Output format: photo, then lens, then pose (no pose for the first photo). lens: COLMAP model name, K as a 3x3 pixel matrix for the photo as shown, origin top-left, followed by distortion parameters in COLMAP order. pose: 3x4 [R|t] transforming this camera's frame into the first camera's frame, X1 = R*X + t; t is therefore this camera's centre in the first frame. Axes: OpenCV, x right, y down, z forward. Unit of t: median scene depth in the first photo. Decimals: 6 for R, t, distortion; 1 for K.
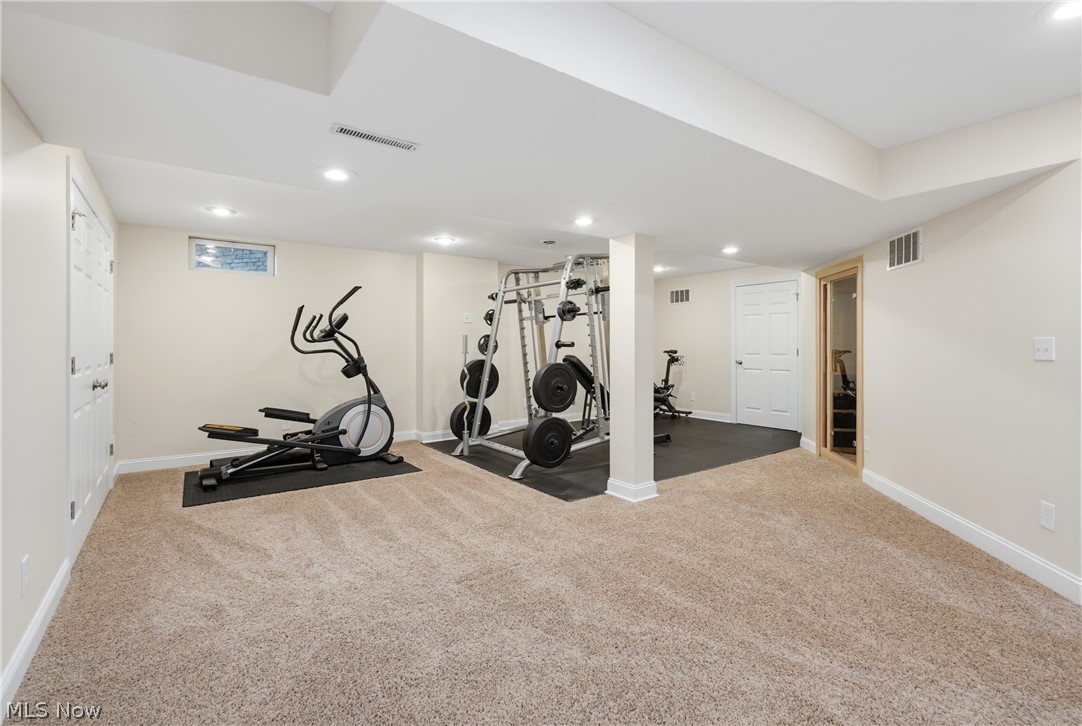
lens RADIAL K [[494.0, 0, 537.5], [0, 494.0, 340.0], [0, 0, 1]] dist [-0.001669, 0.000357]
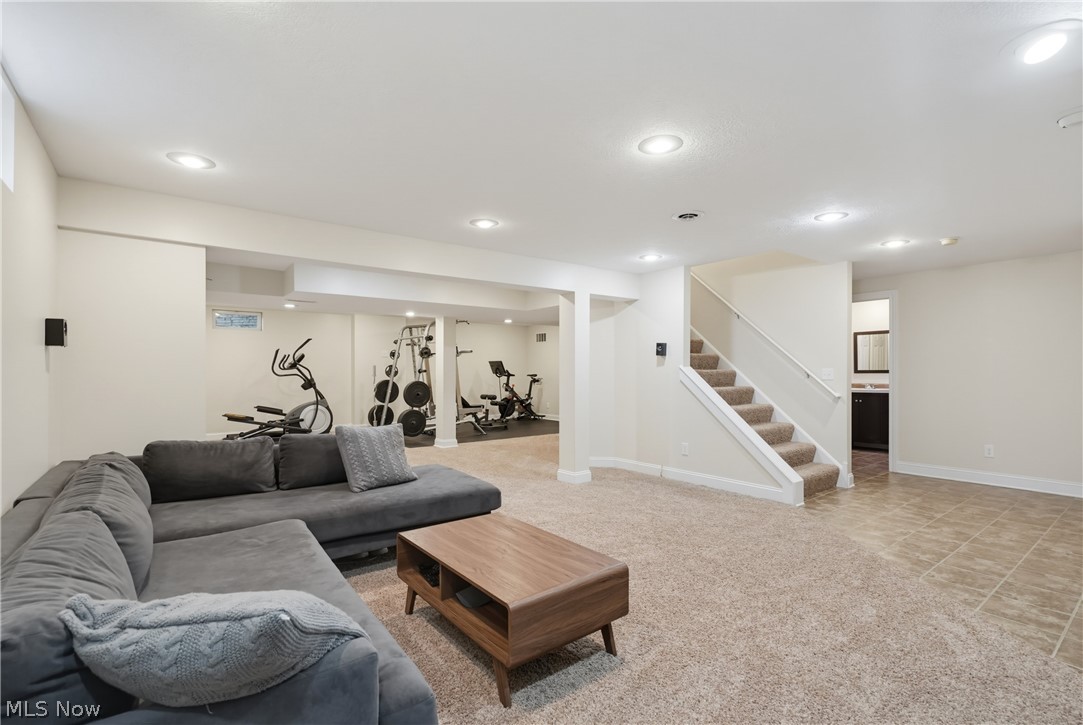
lens RADIAL K [[494.5, 0, 542.0], [0, 494.5, 367.9], [0, 0, 1]] dist [-0.001669, 0.000357]
pose [[0.999280, -0.001094, 0.037919, 0.394501], [0.000873, 0.999983, 0.005830, -0.011784], [-0.037925, -0.005792, 0.999264, -0.793314]]
